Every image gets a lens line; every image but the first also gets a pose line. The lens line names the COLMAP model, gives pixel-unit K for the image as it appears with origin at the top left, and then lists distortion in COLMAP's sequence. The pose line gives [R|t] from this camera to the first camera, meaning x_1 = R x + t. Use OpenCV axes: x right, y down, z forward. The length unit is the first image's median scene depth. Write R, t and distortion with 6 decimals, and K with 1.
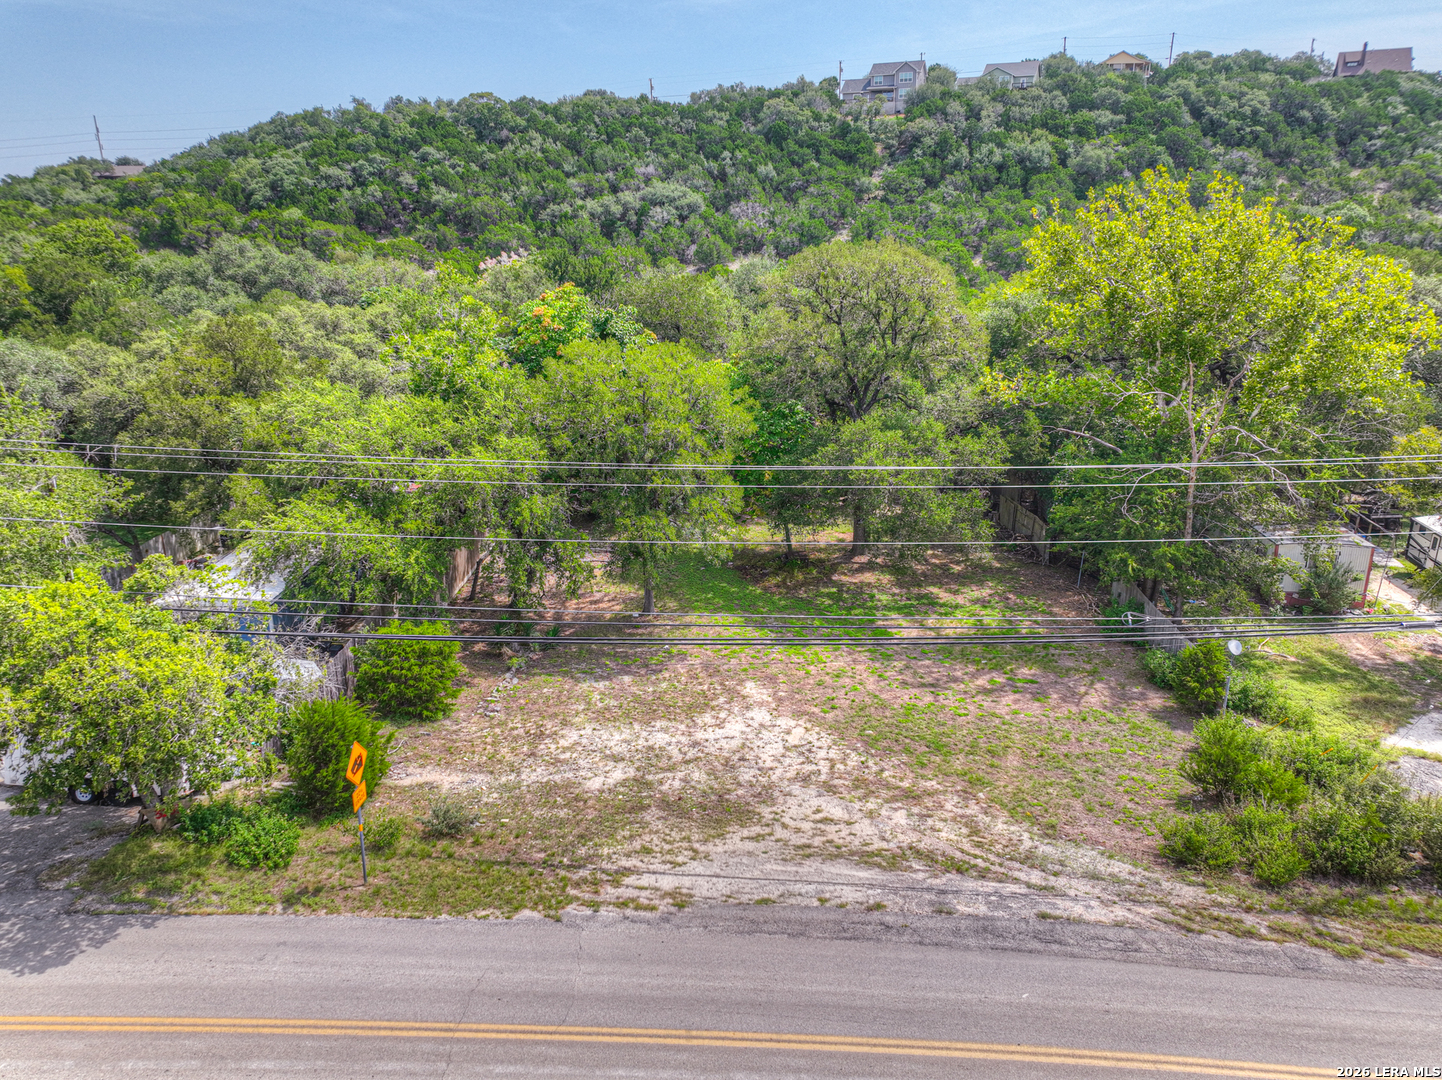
lens RADIAL K [[1013.9, 0, 724.3], [0, 1013.9, 537.0], [0, 0, 1]] dist [-0.008545, 0.027559]
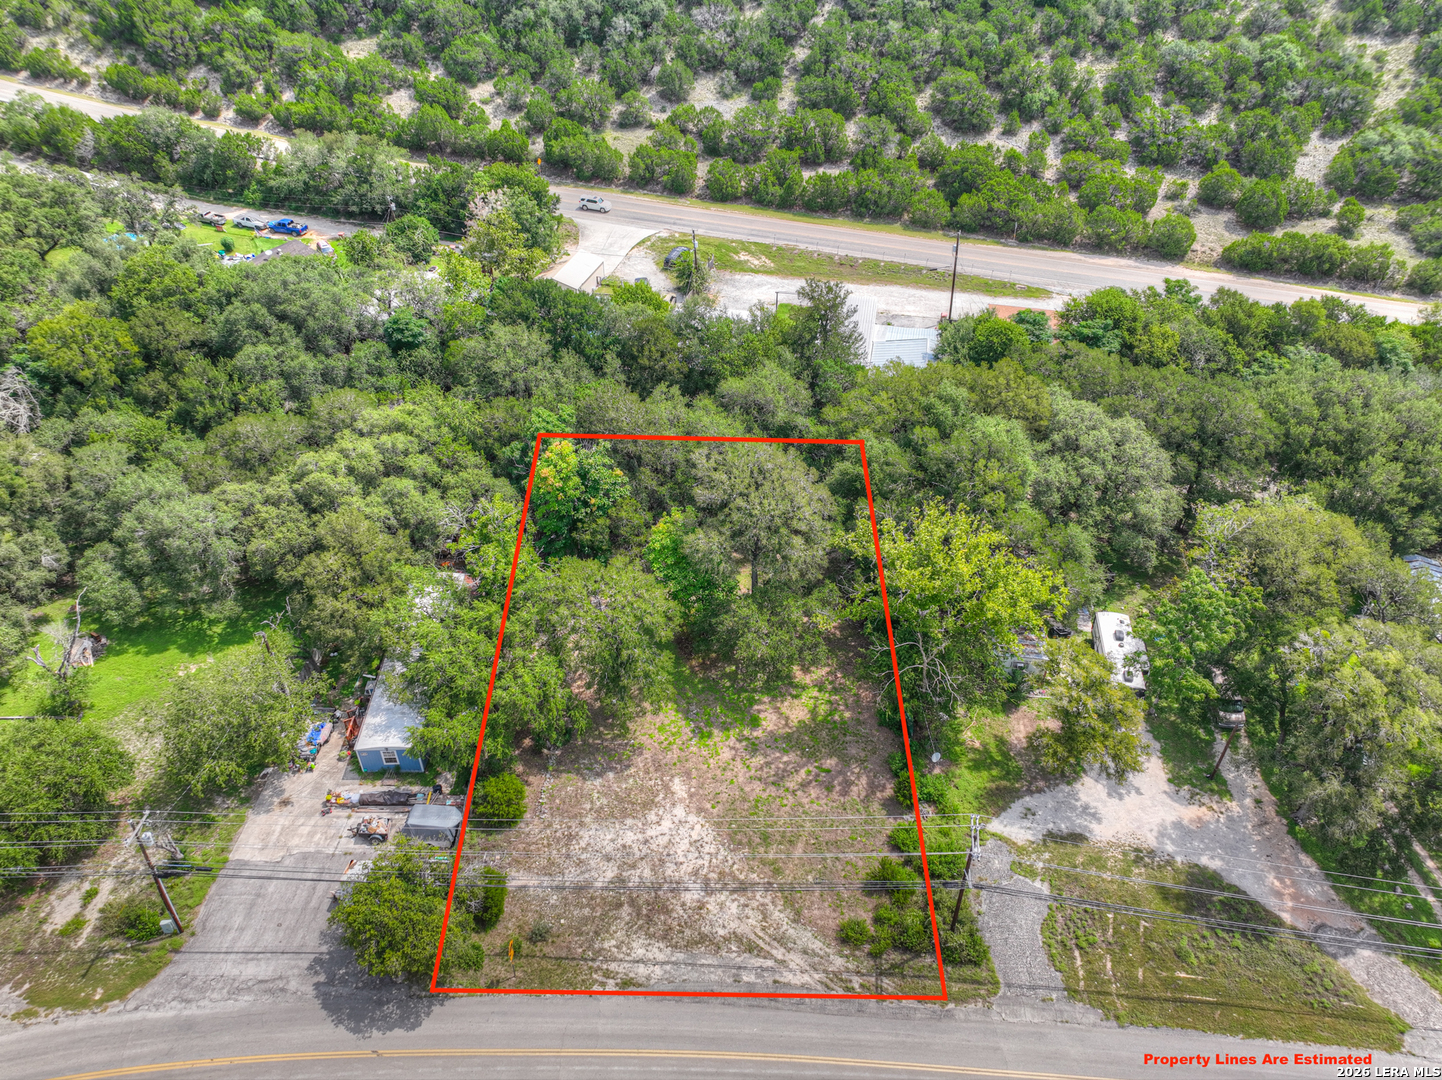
lens RADIAL K [[1013.9, 0, 724.3], [0, 1013.9, 537.0], [0, 0, 1]] dist [-0.008545, 0.027559]
pose [[0.999808, -0.002331, 0.019437, 0.017937], [-0.004901, 0.931473, 0.363776, -0.219735], [-0.018953, -0.363802, 0.931284, -0.135758]]
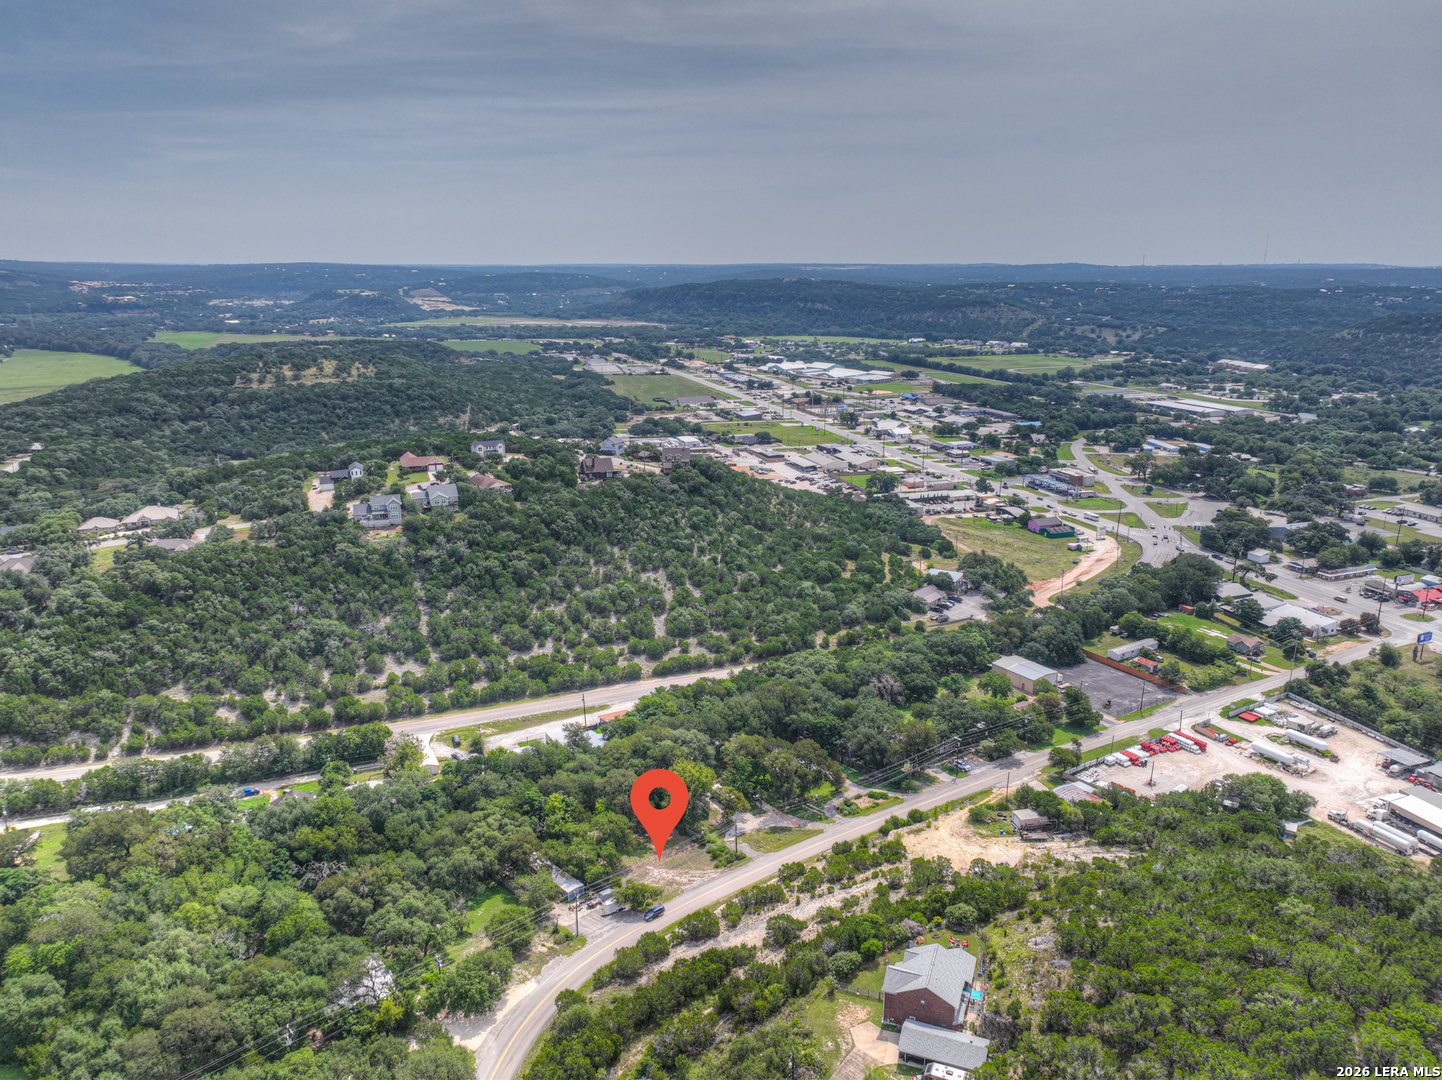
lens RADIAL K [[1002.6, 0, 721.0], [0, 1002.6, 540.0], [0, 0, 1]] dist [0.003436, 0.003360]
pose [[0.729573, -0.173219, 0.661603, -0.776322], [0.199185, 0.979273, 0.036742, -0.450337], [-0.654254, 0.104975, 0.748954, -0.951086]]
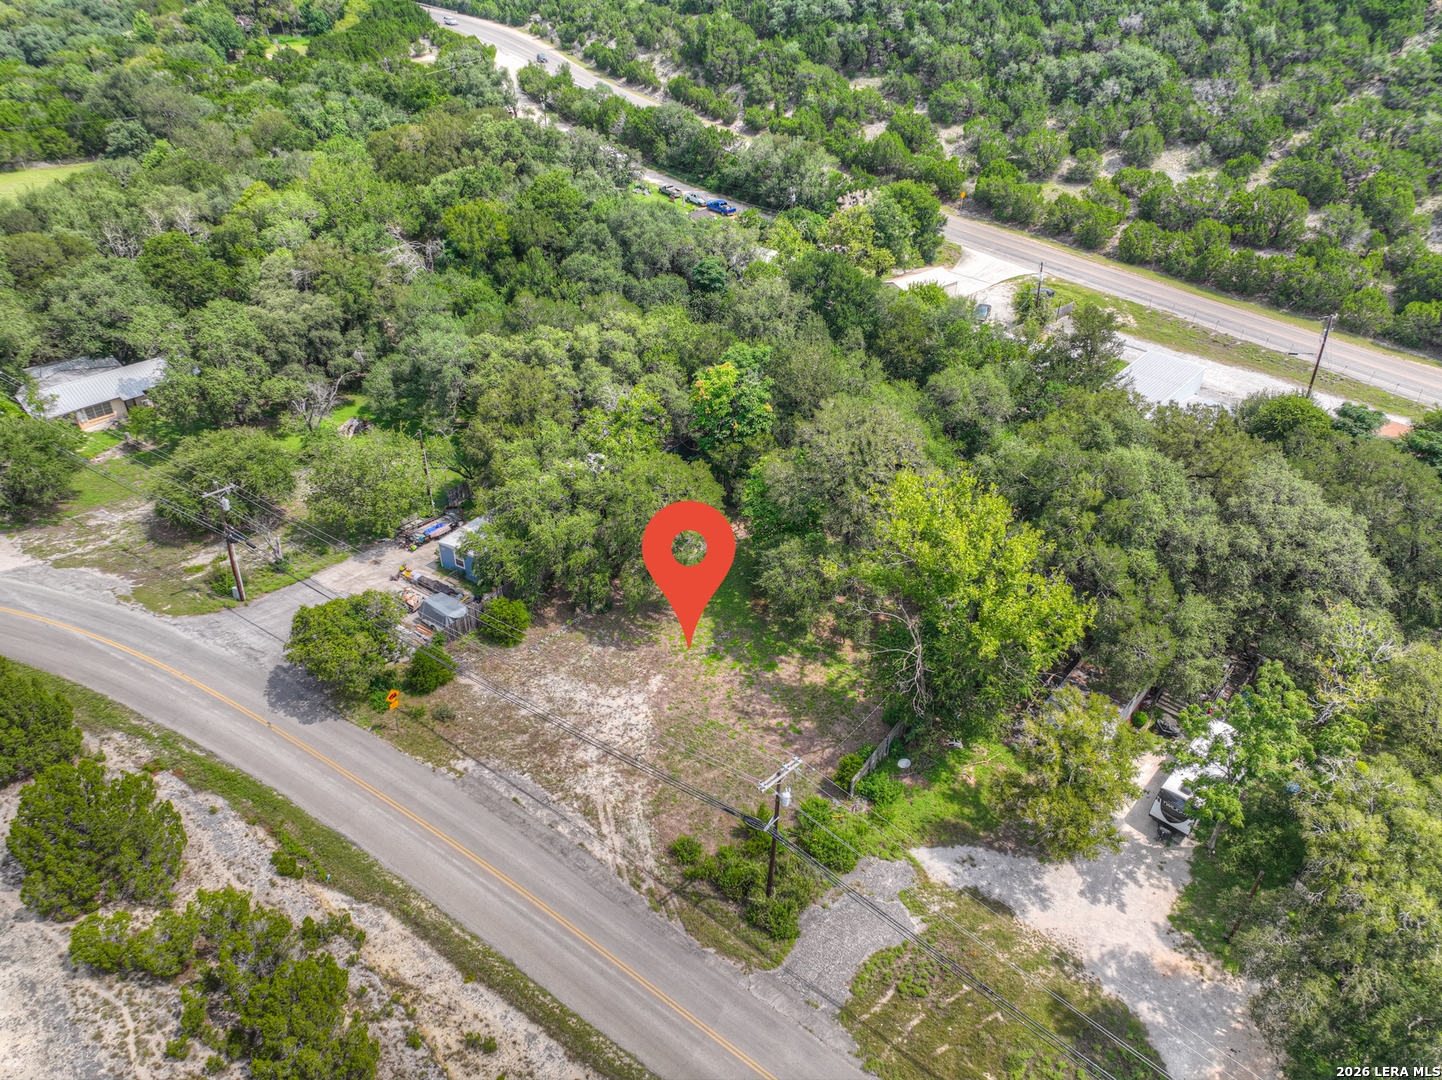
lens RADIAL K [[1013.9, 0, 724.3], [0, 1013.9, 537.0], [0, 0, 1]] dist [-0.008545, 0.027559]
pose [[0.839996, 0.311586, -0.444208, 0.203770], [-0.176046, 0.930895, 0.320065, -0.166906], [0.513239, -0.190652, 0.836802, -0.110752]]
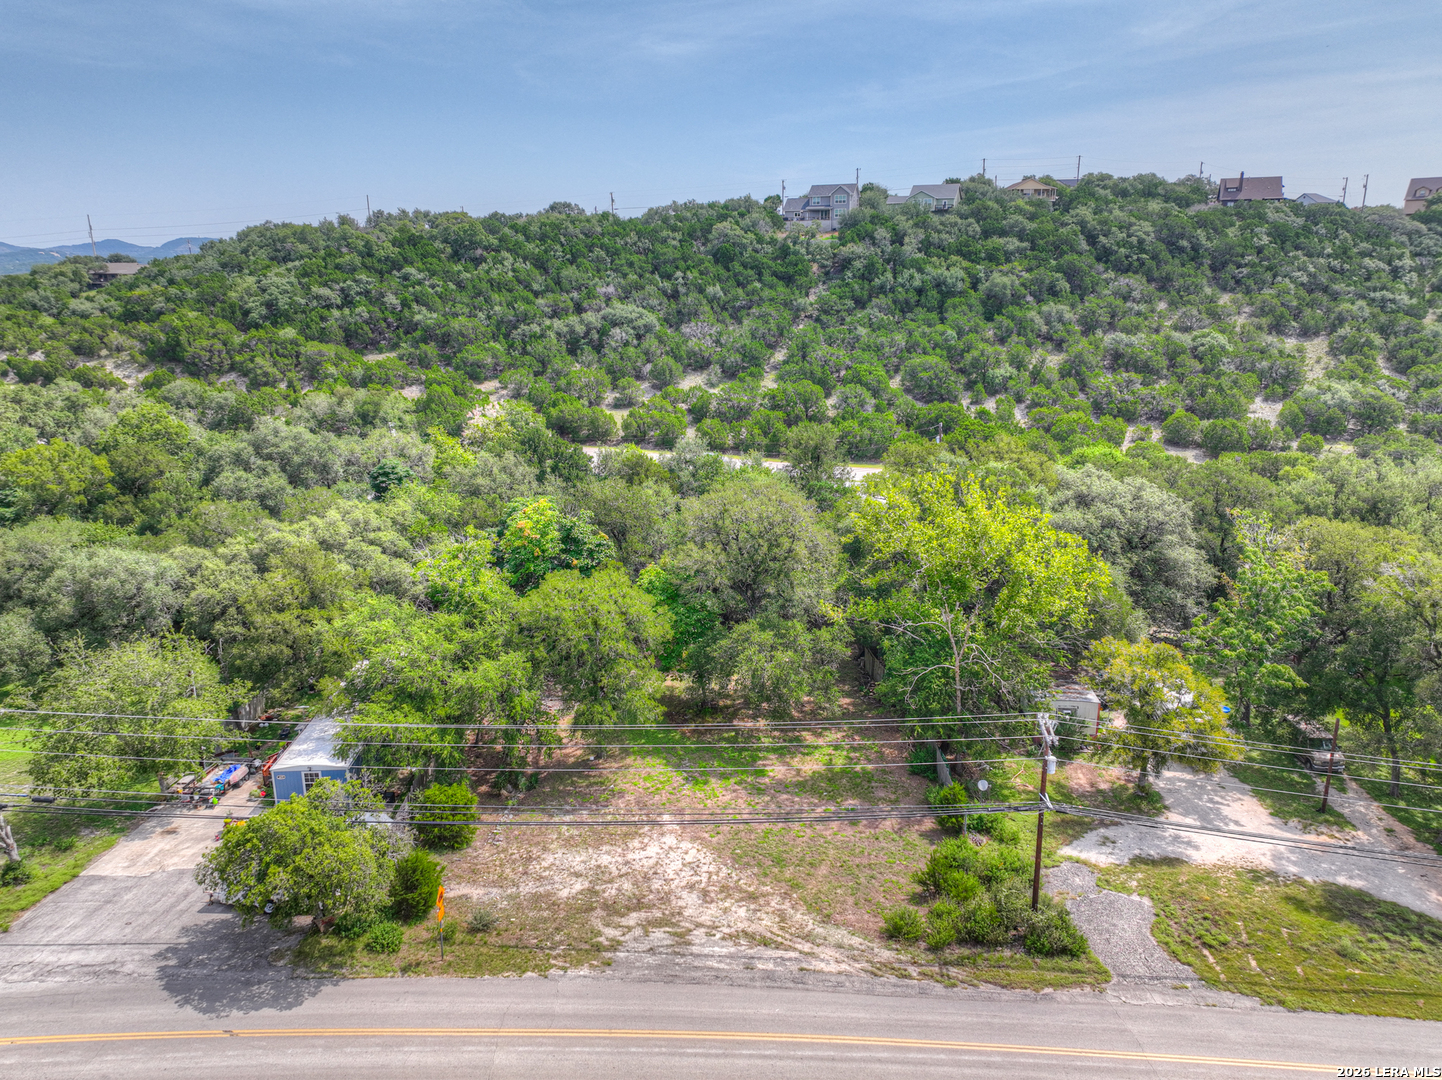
lens RADIAL K [[1013.9, 0, 724.3], [0, 1013.9, 537.0], [0, 0, 1]] dist [-0.008545, 0.027559]
pose [[0.999418, -0.007383, 0.033293, 0.014928], [0.008778, 0.999082, -0.041938, -0.047656], [-0.032953, 0.042206, 0.998565, -0.123565]]
